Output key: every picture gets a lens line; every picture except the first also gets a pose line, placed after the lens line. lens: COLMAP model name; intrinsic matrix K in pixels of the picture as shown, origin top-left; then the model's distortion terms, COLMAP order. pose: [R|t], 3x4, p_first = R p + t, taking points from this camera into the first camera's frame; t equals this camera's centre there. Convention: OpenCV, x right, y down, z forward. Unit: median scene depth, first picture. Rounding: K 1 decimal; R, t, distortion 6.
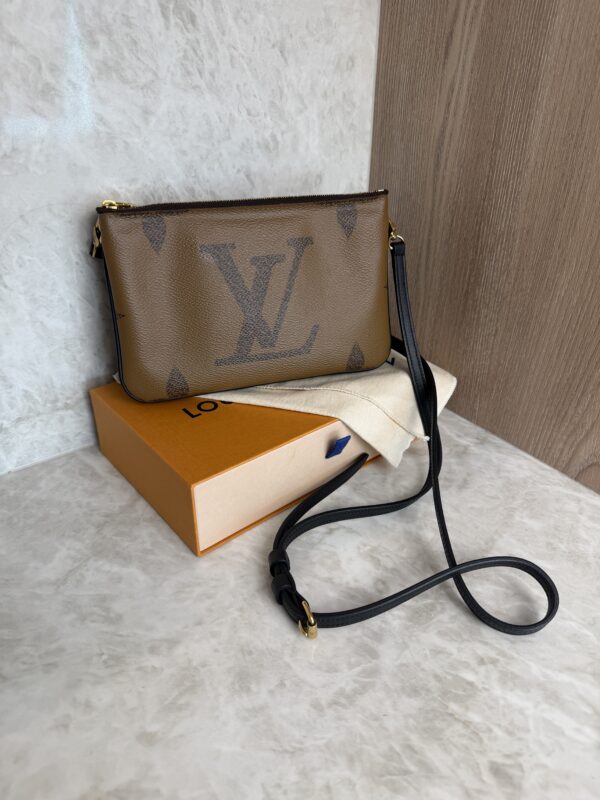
lens RADIAL K [[583.1, 0, 297.2], [0, 583.1, 396.5], [0, 0, 1]] dist [-0.013978, -0.017306]
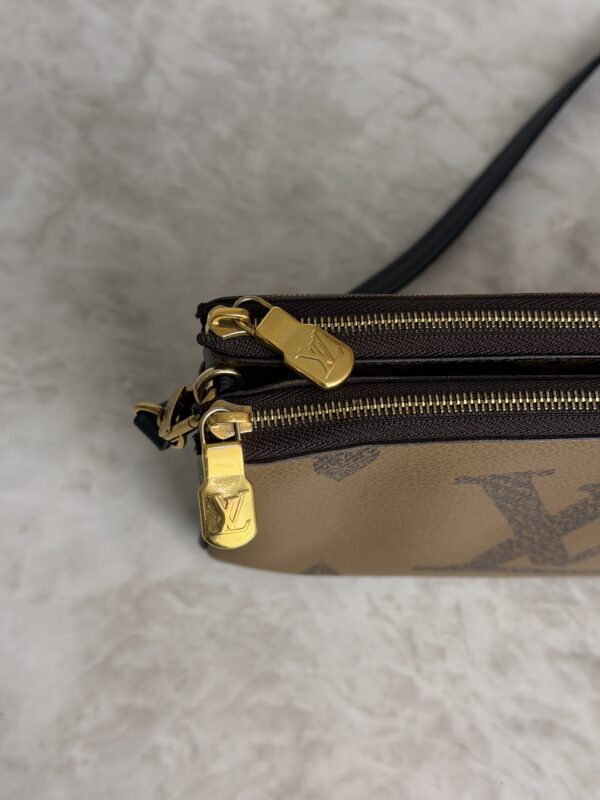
lens RADIAL K [[1150.0, 0, 304.0], [0, 1150.0, 402.3], [0, 0, 1]] dist [0.108833, 0.000000]
pose [[0.994127, 0.106231, -0.020661, -0.082878], [-0.071004, 0.784329, 0.616267, -0.248942], [0.081672, -0.611181, 0.787266, 0.001069]]
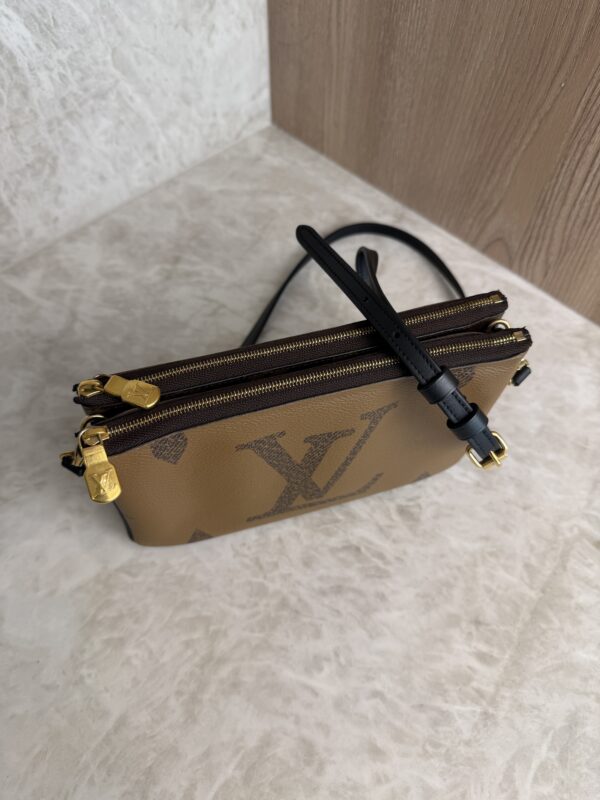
lens RADIAL K [[583.1, 0, 300.9], [0, 583.1, 399.3], [0, 0, 1]] dist [-0.013978, -0.017306]
pose [[0.987952, -0.129086, 0.085364, 0.018341], [0.078151, 0.892236, 0.444755, -0.132764], [-0.133576, -0.432725, 0.891575, -0.045726]]
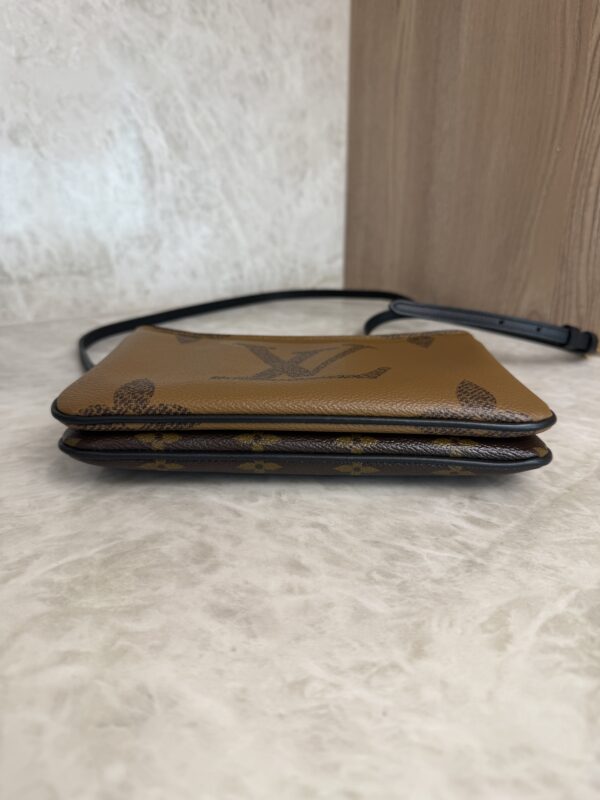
lens RADIAL K [[583.1, 0, 302.3], [0, 583.1, 396.5], [0, 0, 1]] dist [-0.013978, -0.017306]
pose [[0.998114, 0.015000, -0.059519, 0.142742], [-0.025058, 0.984772, -0.172035, 0.504767], [0.056032, 0.173202, 0.983291, -0.113668]]
